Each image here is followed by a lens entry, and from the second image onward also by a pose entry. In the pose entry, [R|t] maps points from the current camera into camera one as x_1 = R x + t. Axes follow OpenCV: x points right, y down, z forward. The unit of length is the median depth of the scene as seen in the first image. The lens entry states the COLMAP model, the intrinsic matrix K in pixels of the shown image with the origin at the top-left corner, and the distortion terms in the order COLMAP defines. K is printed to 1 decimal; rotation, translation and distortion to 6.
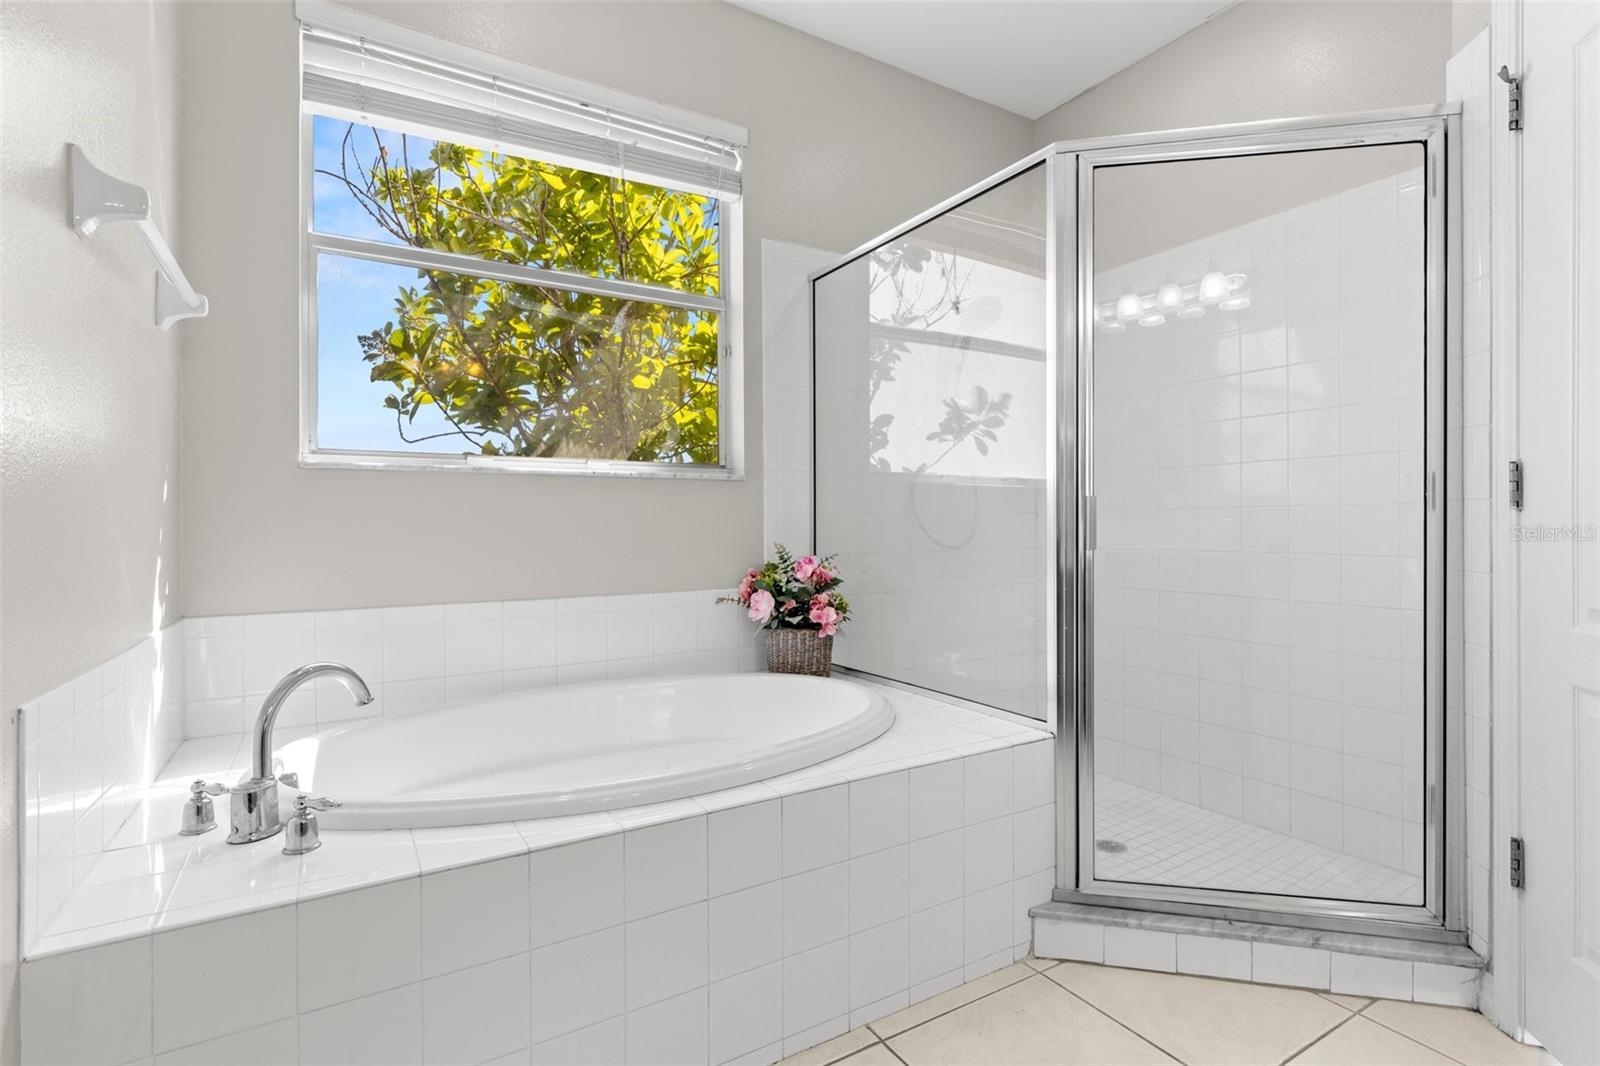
lens RADIAL K [[767.9, 0, 797.5], [0, 767.9, 526.5], [0, 0, 1]] dist [0.003533, 0.000958]
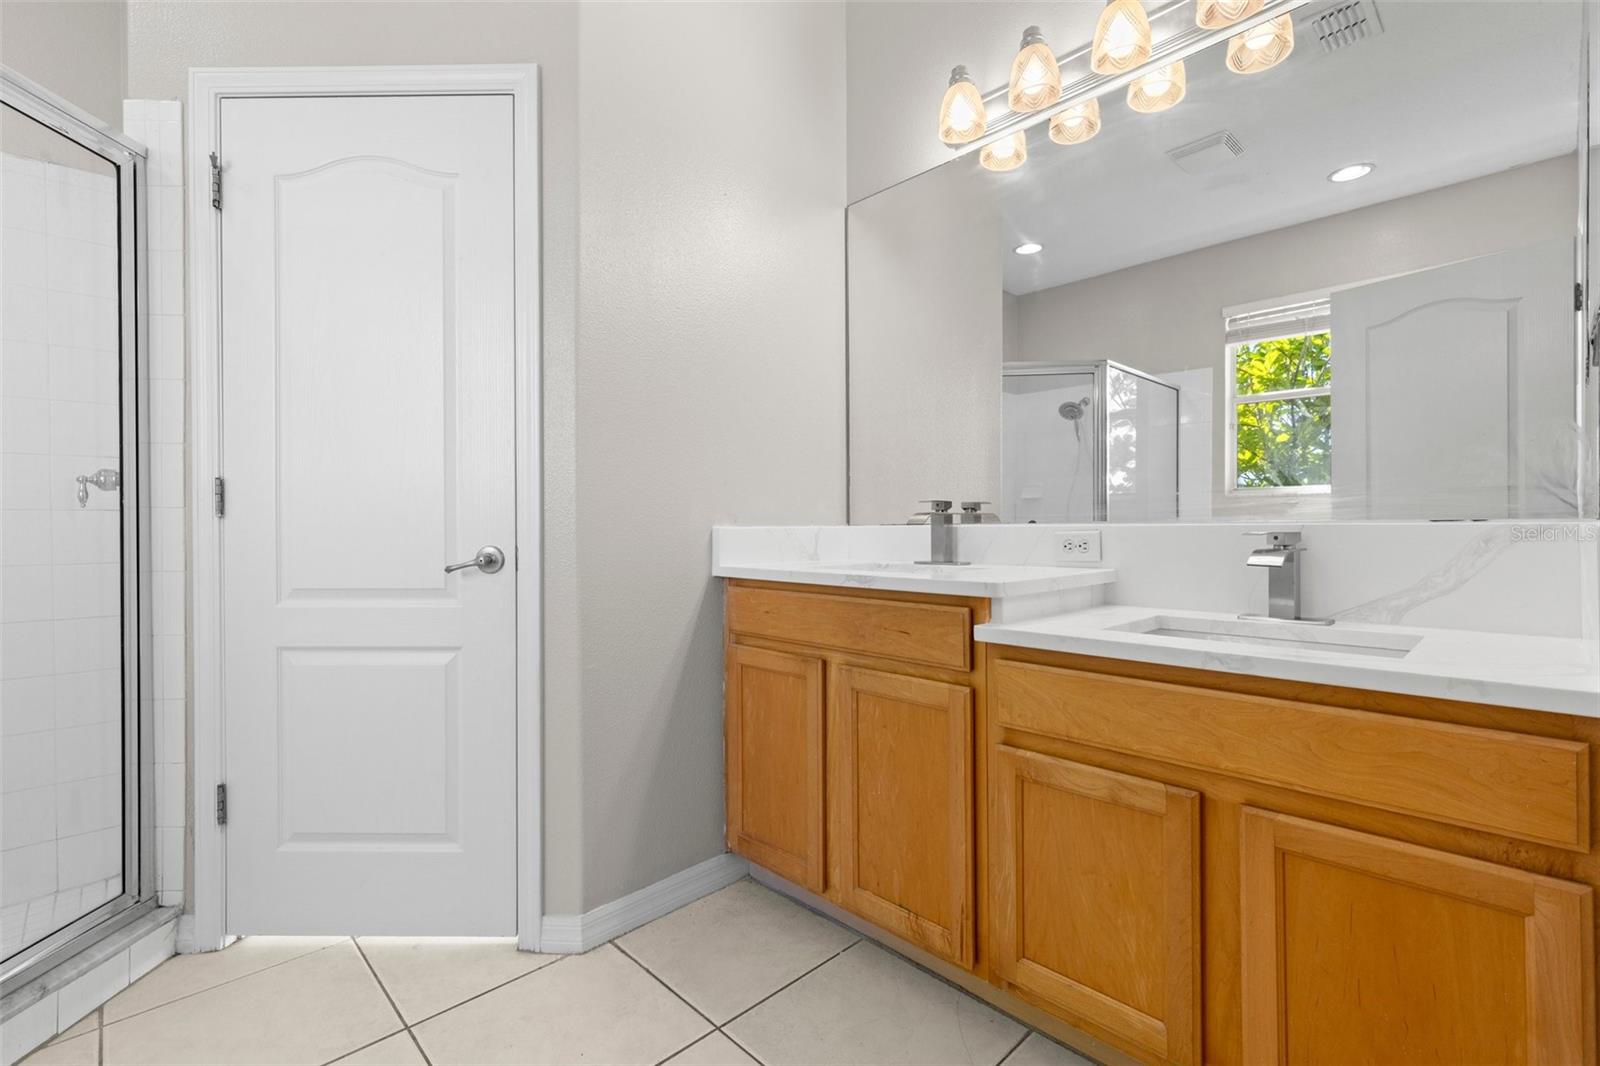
lens RADIAL K [[724.7, 0, 797.2], [0, 724.7, 529.7], [0, 0, 1]] dist [0.009096, -0.002150]
pose [[-0.230275, 0.002607, 0.973122, -0.379914], [0.011812, 0.999930, 0.000116, 0.008845], [-0.973054, 0.011521, -0.230289, 0.342325]]
